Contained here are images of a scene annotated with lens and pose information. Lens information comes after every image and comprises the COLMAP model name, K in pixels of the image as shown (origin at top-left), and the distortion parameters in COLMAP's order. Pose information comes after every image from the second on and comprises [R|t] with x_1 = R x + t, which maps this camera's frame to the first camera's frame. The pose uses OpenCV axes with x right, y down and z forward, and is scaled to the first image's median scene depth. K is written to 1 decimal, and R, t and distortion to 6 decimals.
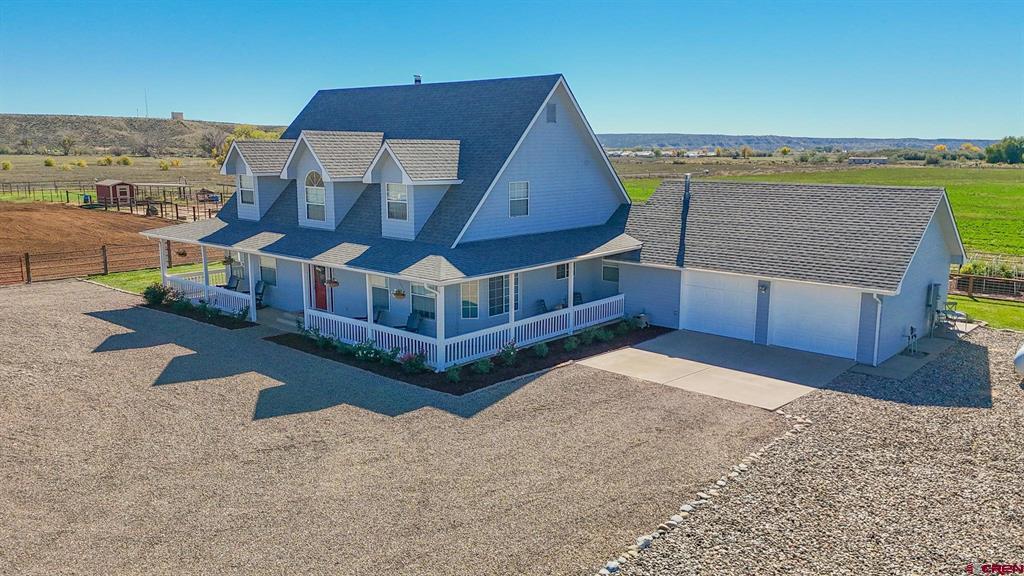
lens RADIAL K [[787.0, 0, 519.9], [0, 787.0, 287.4], [0, 0, 1]] dist [0.061456, -0.013071]
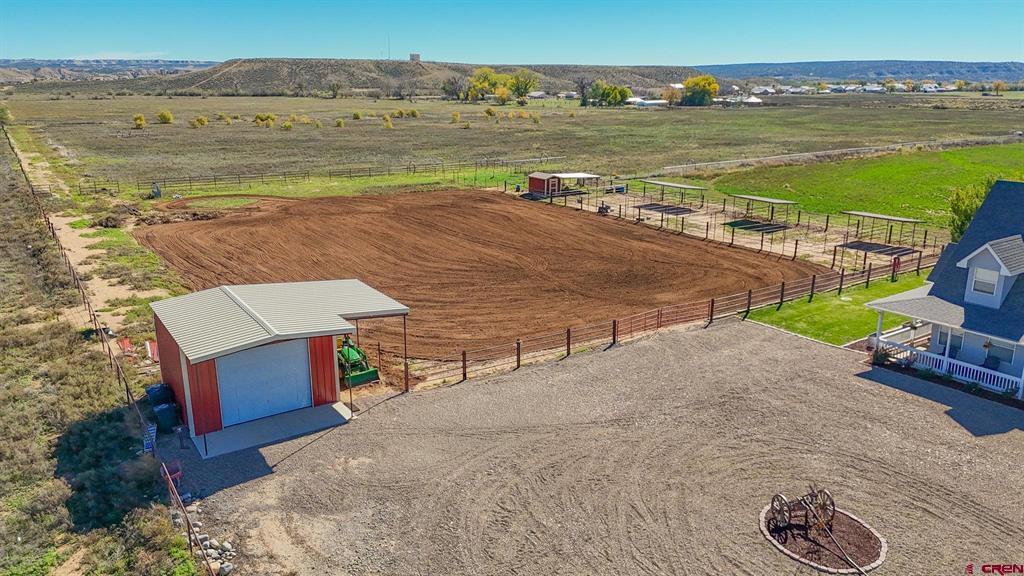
lens RADIAL K [[760.2, 0, 516.7], [0, 760.2, 293.3], [0, 0, 1]] dist [0.089615, -0.085490]
pose [[0.971335, 0.060755, -0.229818, -0.897034], [-0.037540, 0.993861, 0.104075, -0.236386], [0.234730, -0.092464, 0.967653, -0.371840]]
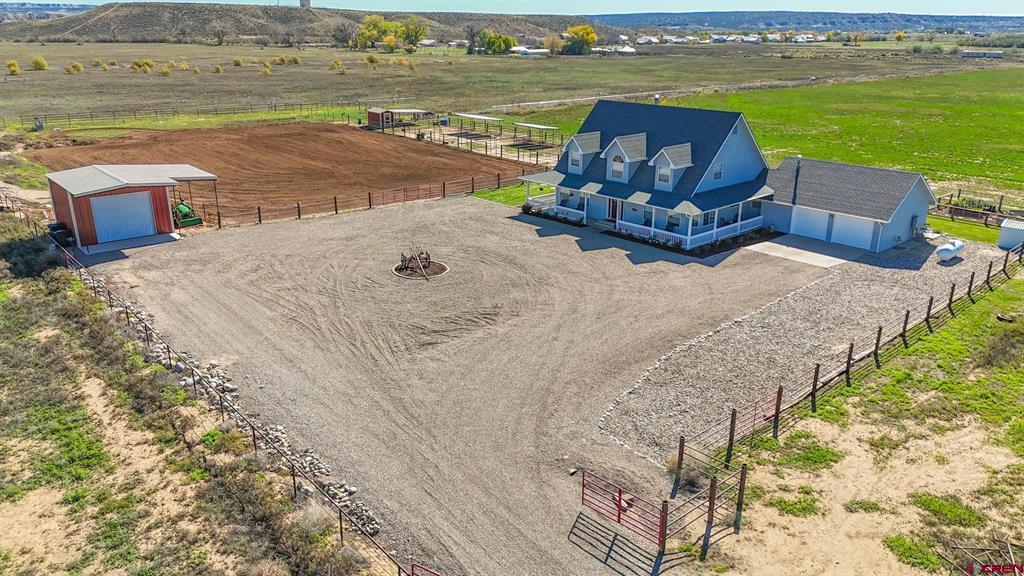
lens RADIAL K [[760.2, 0, 518.7], [0, 760.2, 293.8], [0, 0, 1]] dist [0.089615, -0.085490]
pose [[0.992696, 0.040637, -0.113593, -0.293486], [-0.021869, 0.986577, 0.161827, -0.110235], [0.118644, -0.158161, 0.980259, -1.193417]]
